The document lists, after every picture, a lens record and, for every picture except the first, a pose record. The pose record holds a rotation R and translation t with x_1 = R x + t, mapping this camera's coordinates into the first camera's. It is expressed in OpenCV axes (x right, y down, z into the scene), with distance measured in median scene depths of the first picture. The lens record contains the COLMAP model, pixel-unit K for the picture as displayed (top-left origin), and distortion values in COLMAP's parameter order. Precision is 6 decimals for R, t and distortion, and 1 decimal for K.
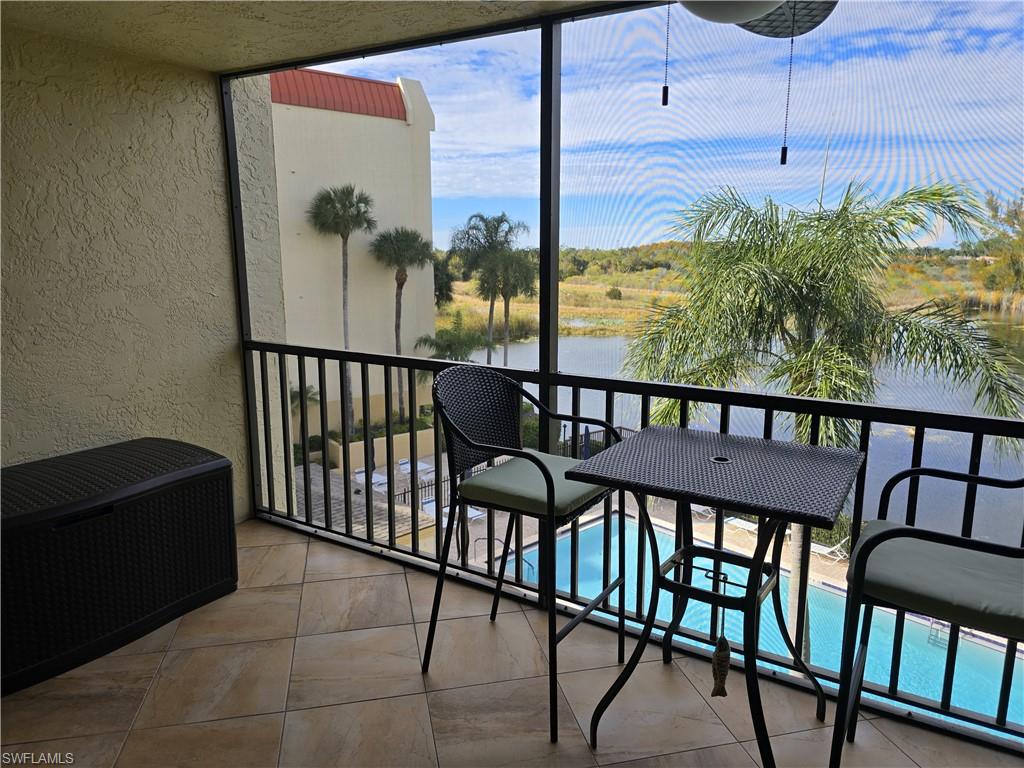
lens RADIAL K [[685.7, 0, 507.1], [0, 685.7, 394.0], [0, 0, 1]] dist [0.062169, -0.057577]
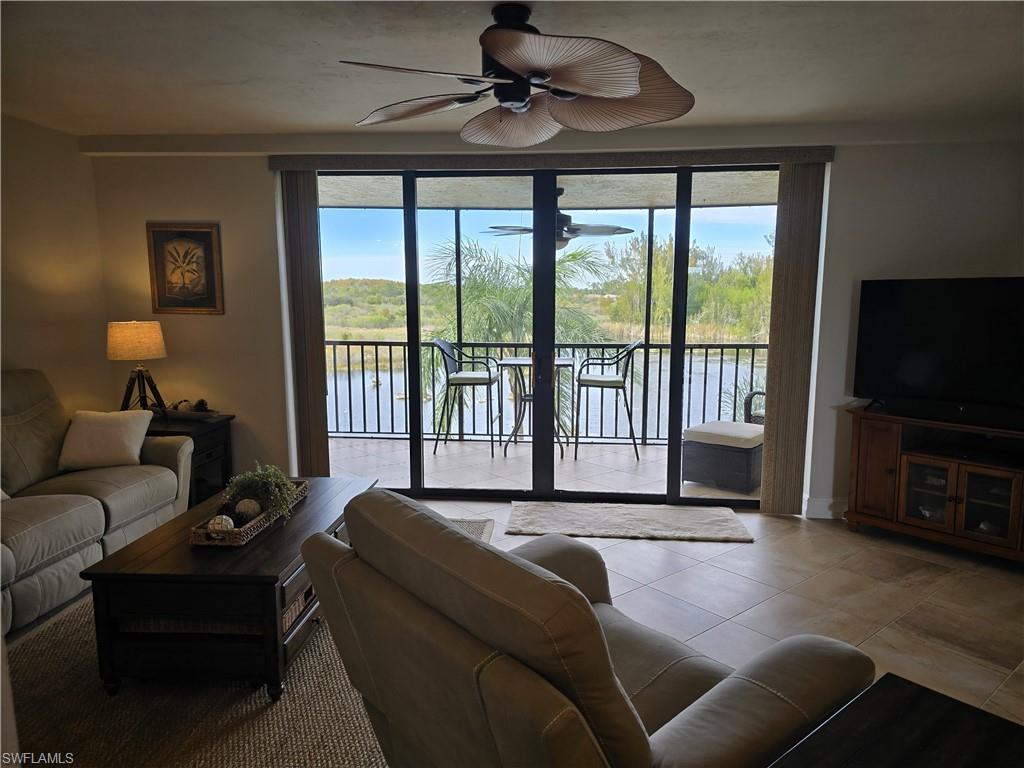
lens RADIAL K [[700.5, 0, 523.3], [0, 700.5, 385.7], [0, 0, 1]] dist [0.090946, -0.061620]
pose [[0.891333, -0.059131, 0.449476, -0.863357], [0.088730, 0.995036, -0.045053, 0.243869], [-0.444581, 0.080040, 0.892155, -1.332025]]
